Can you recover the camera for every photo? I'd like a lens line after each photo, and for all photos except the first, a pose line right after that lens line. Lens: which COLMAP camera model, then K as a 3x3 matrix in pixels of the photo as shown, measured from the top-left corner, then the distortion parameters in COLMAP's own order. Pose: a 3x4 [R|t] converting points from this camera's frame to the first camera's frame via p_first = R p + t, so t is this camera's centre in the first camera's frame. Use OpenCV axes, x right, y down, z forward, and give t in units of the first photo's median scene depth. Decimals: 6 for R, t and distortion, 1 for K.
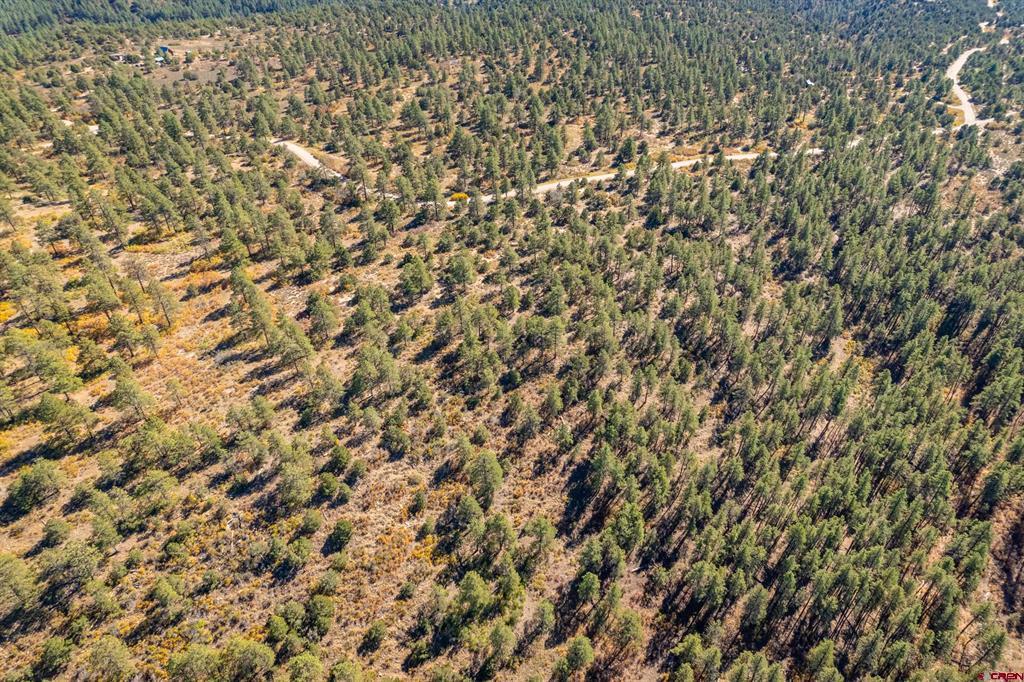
lens RADIAL K [[681.5, 0, 516.1], [0, 681.5, 338.6], [0, 0, 1]] dist [-0.083073, 0.079387]
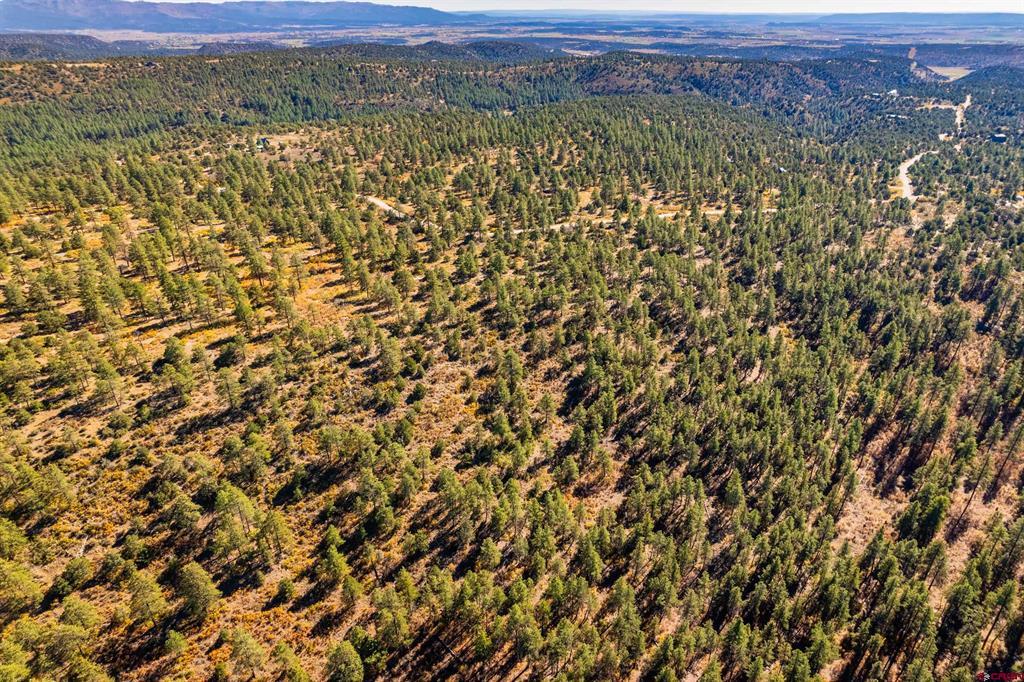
lens RADIAL K [[707.3, 0, 512.0], [0, 707.3, 341.0], [0, 0, 1]] dist [-0.060327, 0.024799]
pose [[0.998679, 0.023340, -0.045783, 0.021383], [-0.030938, 0.984435, -0.173006, 0.331607], [0.041032, 0.174194, 0.983856, -0.459287]]
